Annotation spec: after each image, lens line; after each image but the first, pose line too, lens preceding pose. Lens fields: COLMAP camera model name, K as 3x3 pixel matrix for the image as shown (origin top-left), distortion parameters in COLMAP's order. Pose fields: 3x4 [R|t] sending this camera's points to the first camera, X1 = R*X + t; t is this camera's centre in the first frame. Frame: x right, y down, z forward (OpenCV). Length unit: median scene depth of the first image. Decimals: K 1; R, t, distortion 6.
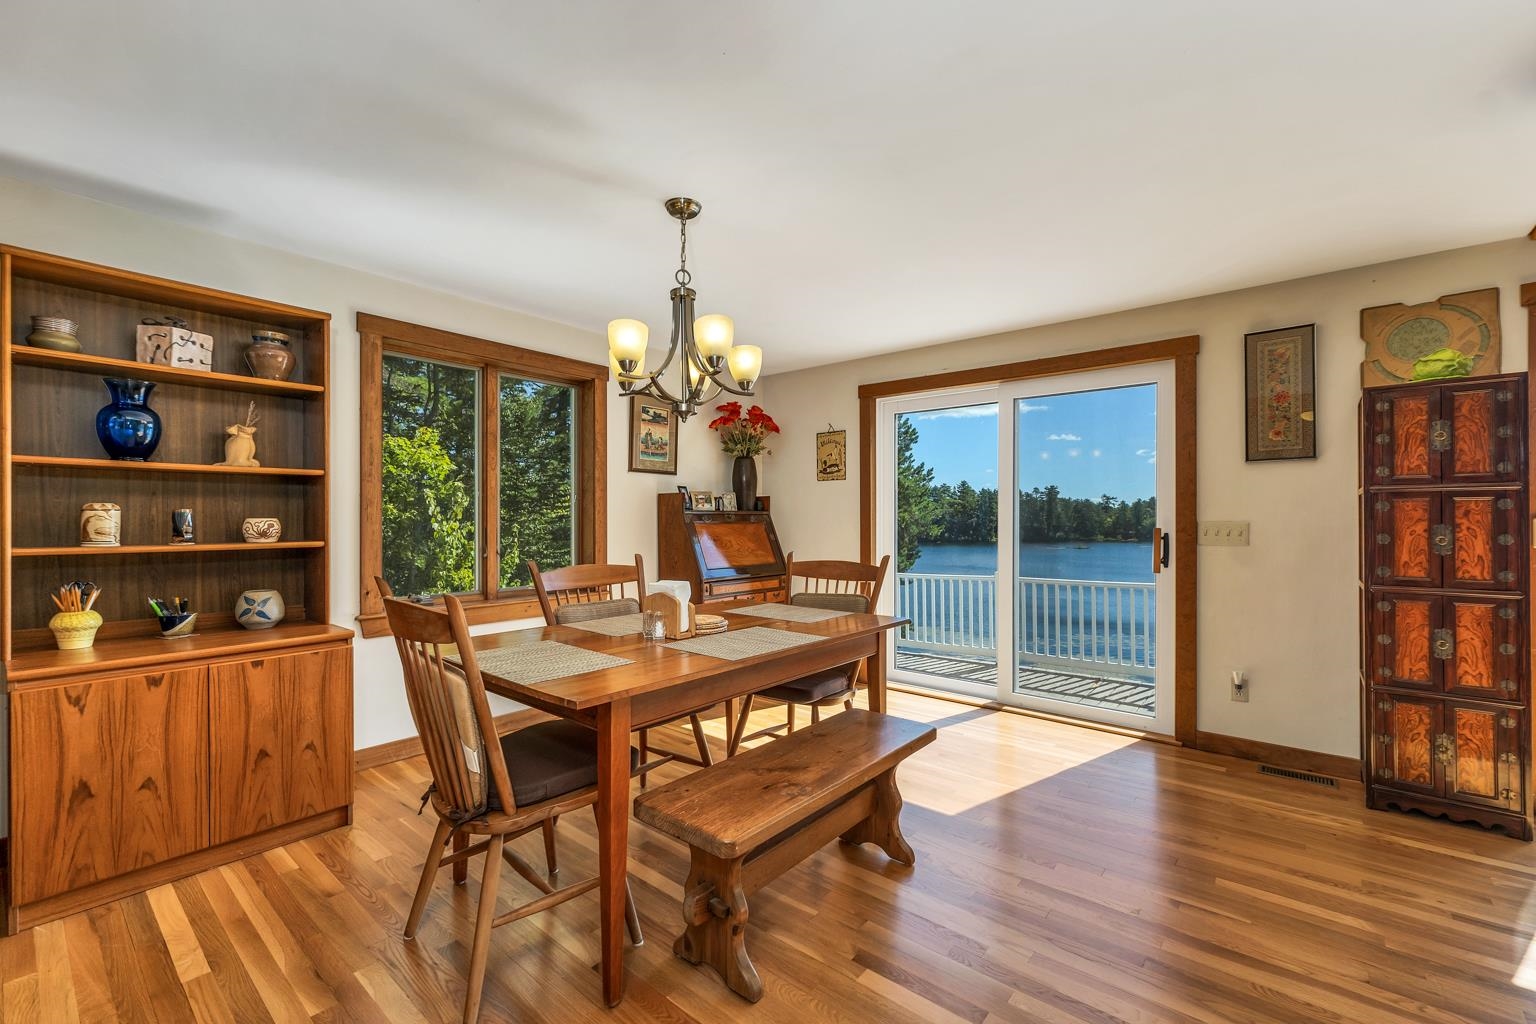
lens RADIAL K [[639.3, 0, 762.2], [0, 639.3, 519.5], [0, 0, 1]] dist [0.002032, -0.000161]
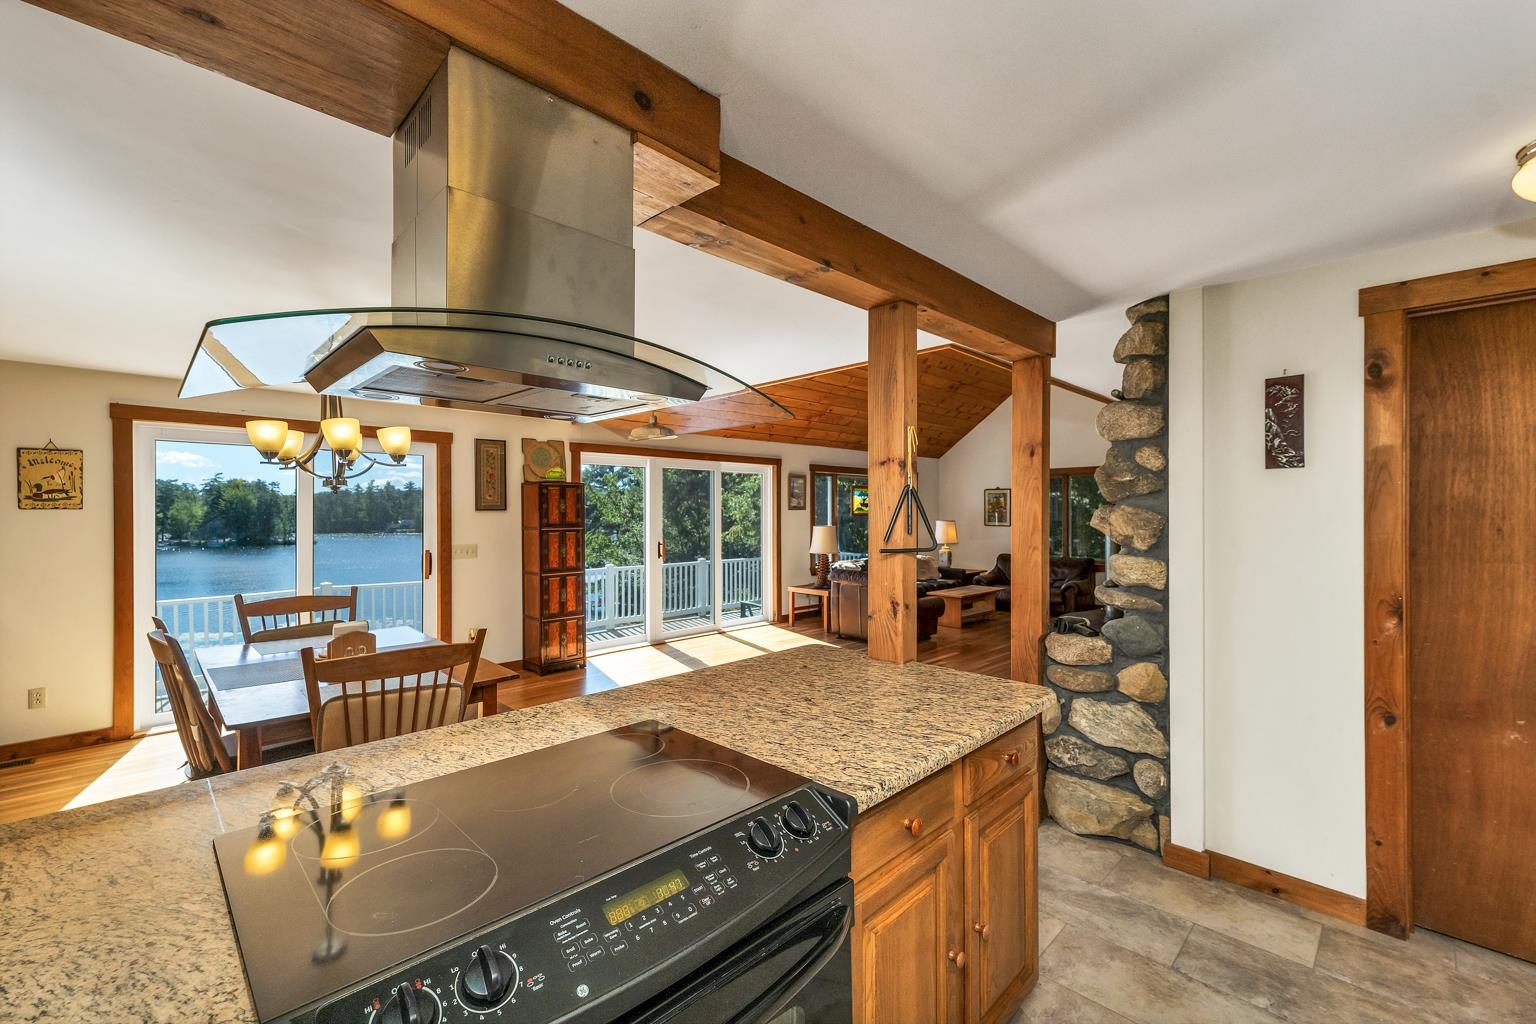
lens RADIAL K [[639.3, 0, 762.2], [0, 639.3, 519.5], [0, 0, 1]] dist [0.002032, -0.000161]
pose [[0.083181, -0.010937, 0.996474, -0.944034], [0.003673, 0.999936, 0.010668, -0.082031], [-0.996528, 0.002773, 0.083216, 0.065233]]
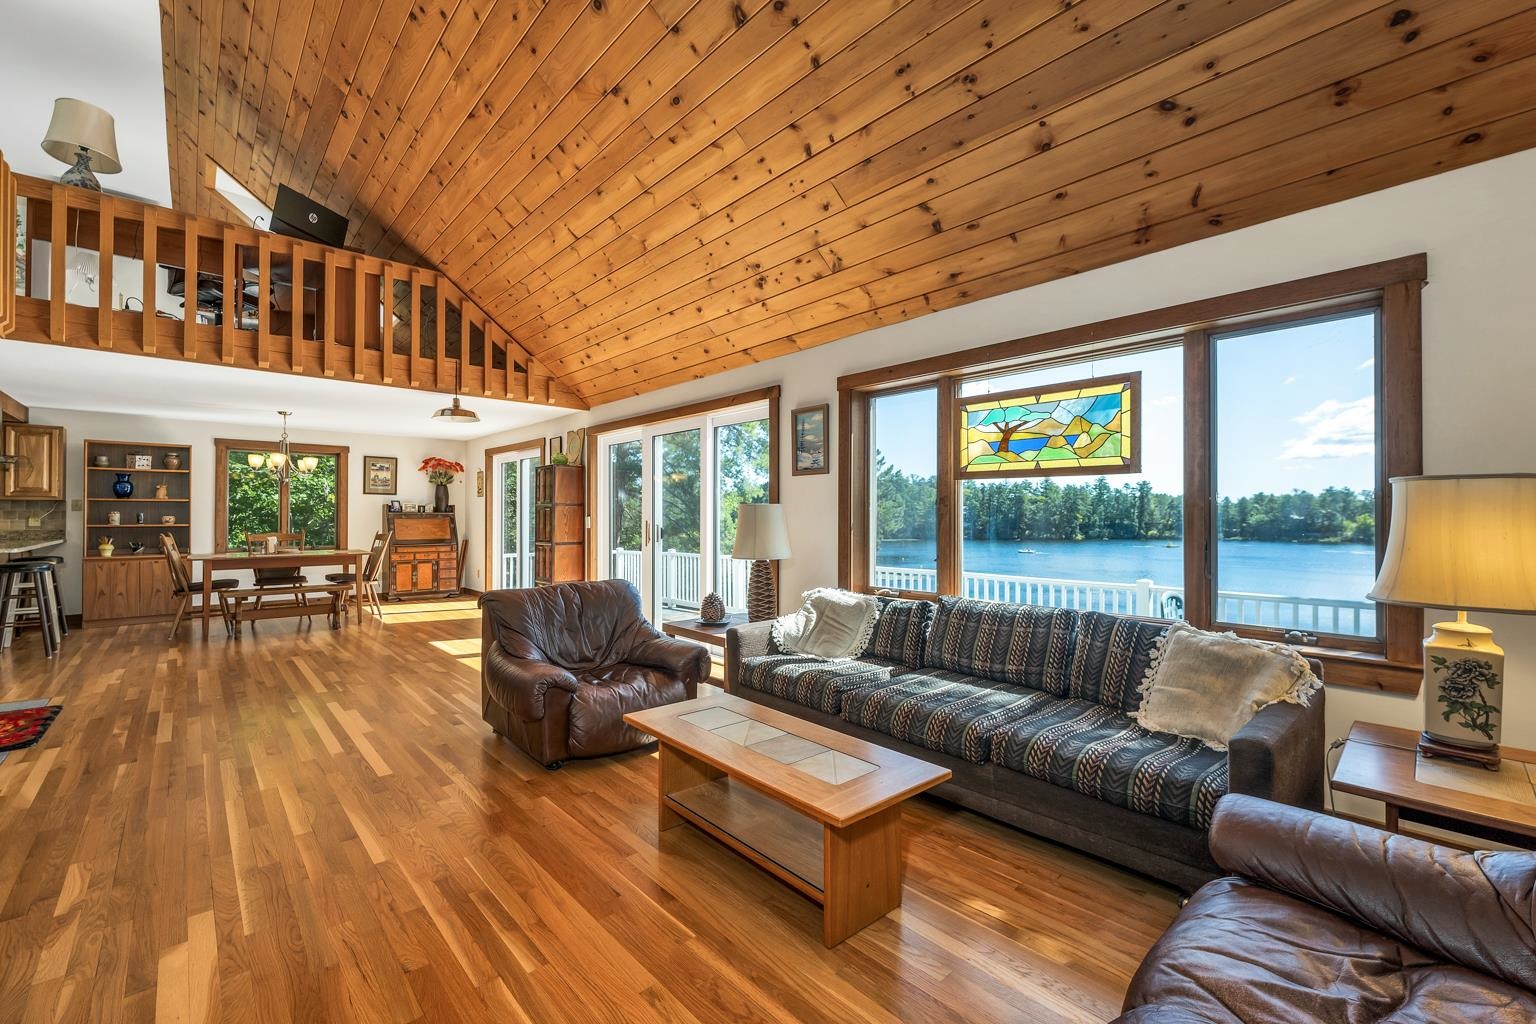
lens RADIAL K [[641.2, 0, 774.7], [0, 641.2, 506.5], [0, 0, 1]] dist [-0.002351, 0.000078]
pose [[0.991996, -0.001530, -0.126264, 1.891618], [-0.000428, 0.999880, -0.015478, -0.001580], [0.126272, 0.015408, 0.991876, -1.258255]]
